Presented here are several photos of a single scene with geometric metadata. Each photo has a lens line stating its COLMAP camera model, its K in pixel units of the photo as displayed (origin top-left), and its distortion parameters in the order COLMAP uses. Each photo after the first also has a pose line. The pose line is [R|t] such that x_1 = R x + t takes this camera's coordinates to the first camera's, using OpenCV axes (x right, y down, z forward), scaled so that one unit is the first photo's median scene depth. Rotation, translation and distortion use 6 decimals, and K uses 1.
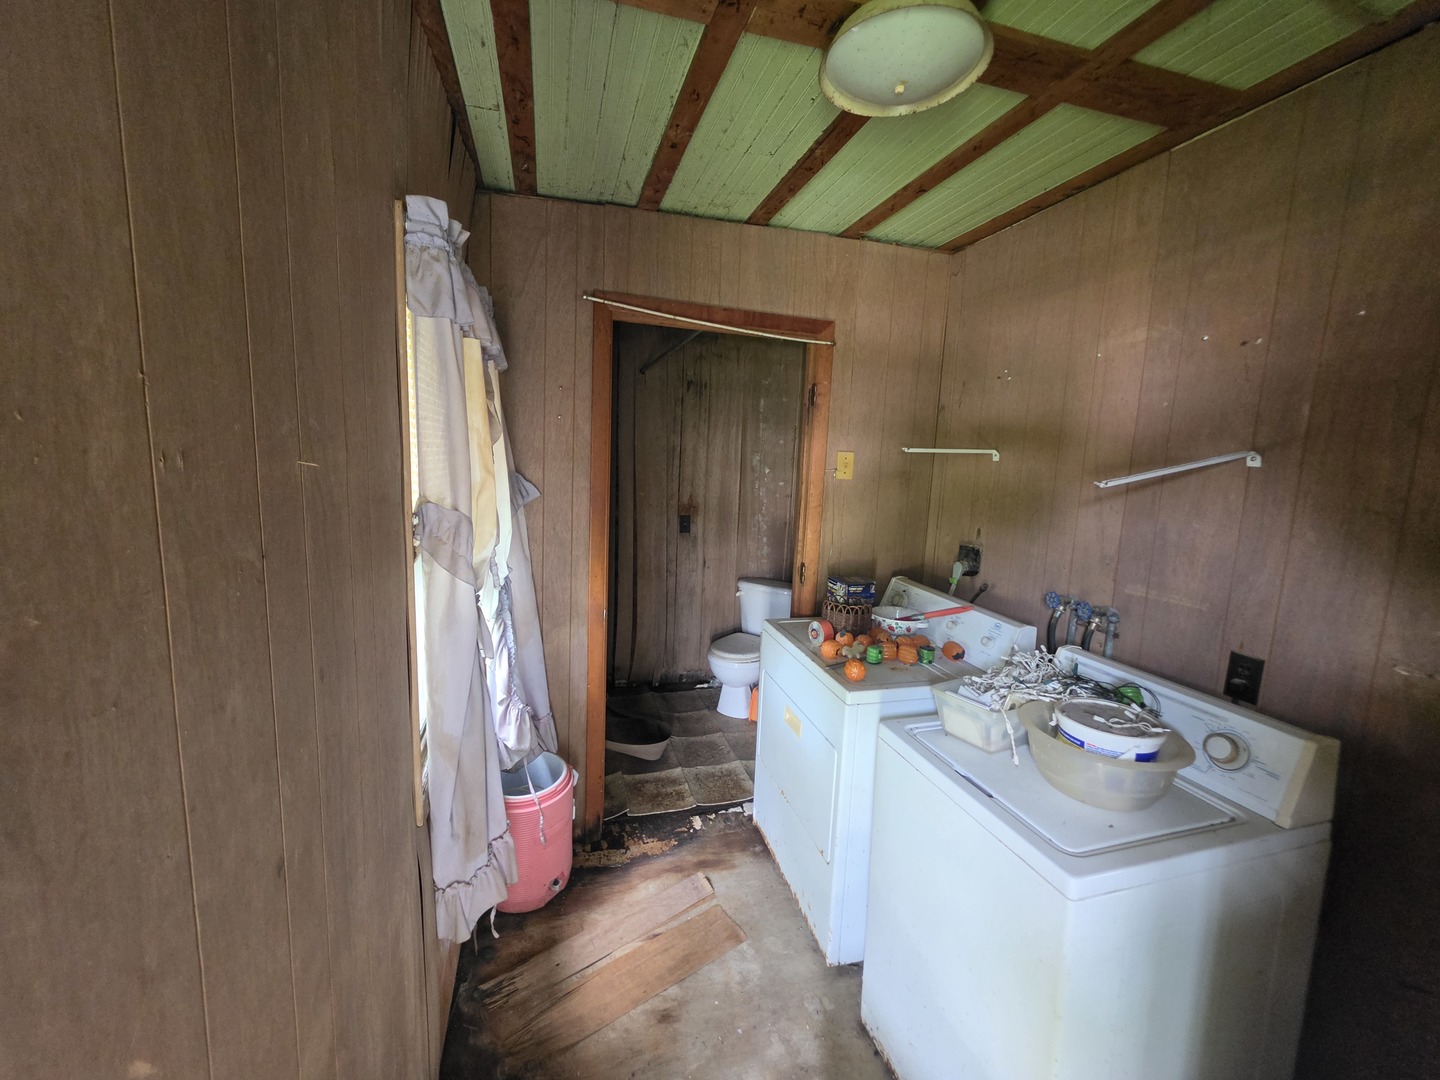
lens RADIAL K [[583.8, 0, 719.0], [0, 583.8, 535.9], [0, 0, 1]] dist [0.000271, 0.000055]
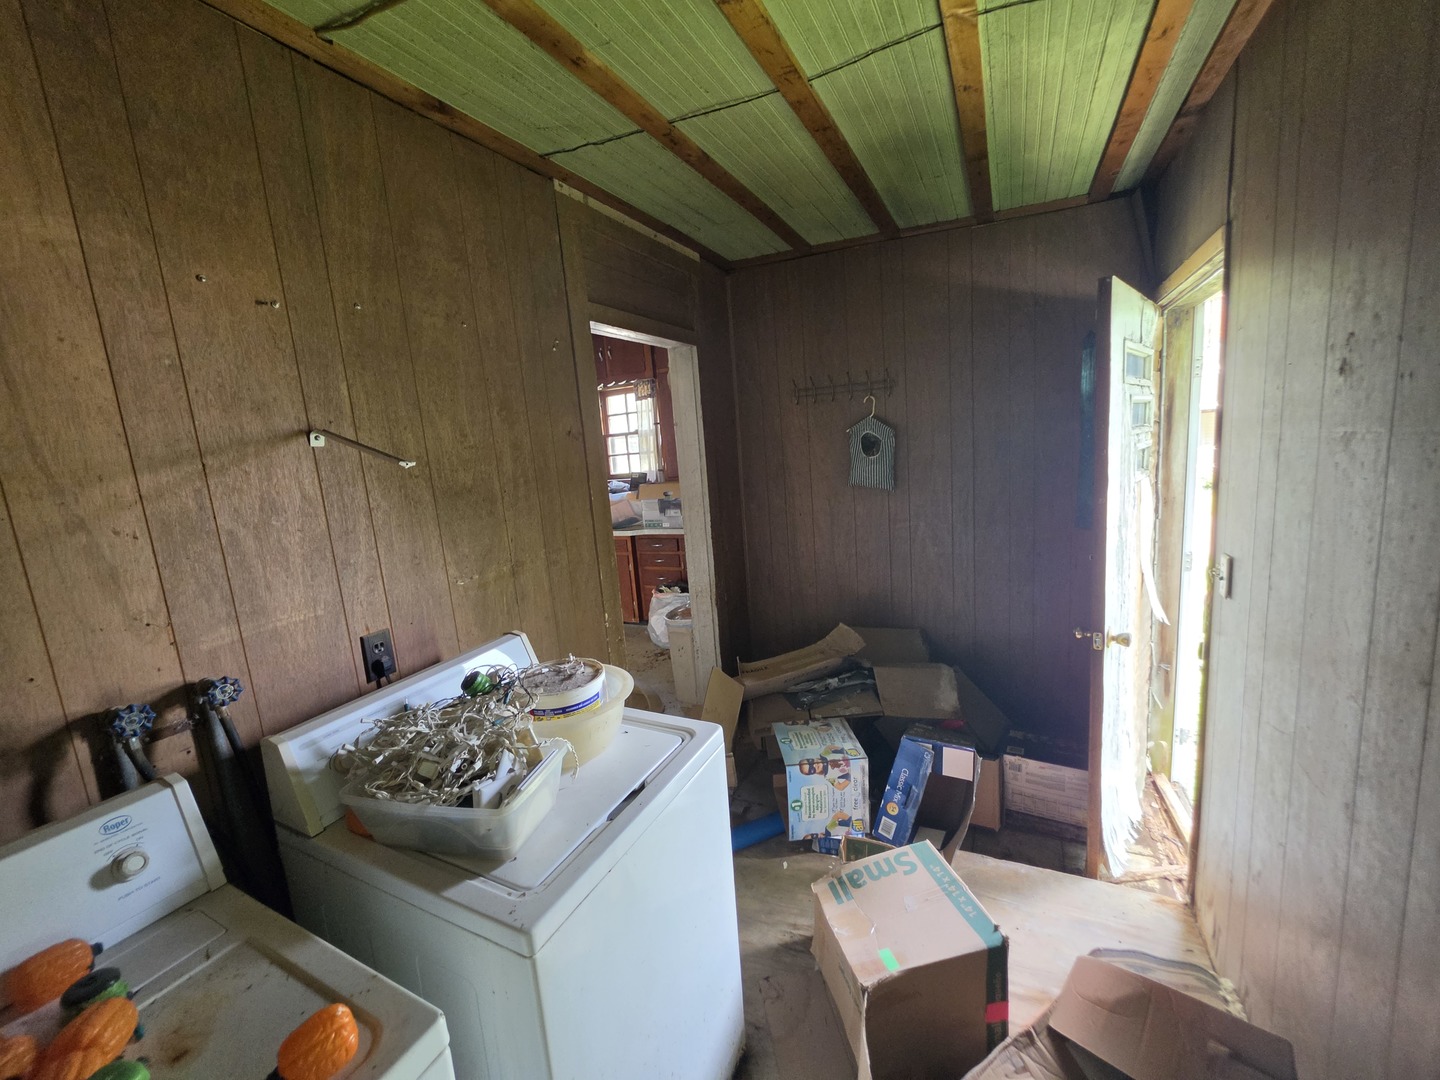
lens RADIAL K [[574.6, 0, 689.6], [0, 574.6, 540.7], [0, 0, 1]] dist [-0.000252, 0.000009]
pose [[-0.703205, -0.091834, 0.705032, -0.164742], [0.158064, 0.946615, 0.280956, -0.142004], [-0.693195, 0.309010, -0.651148, 1.242806]]
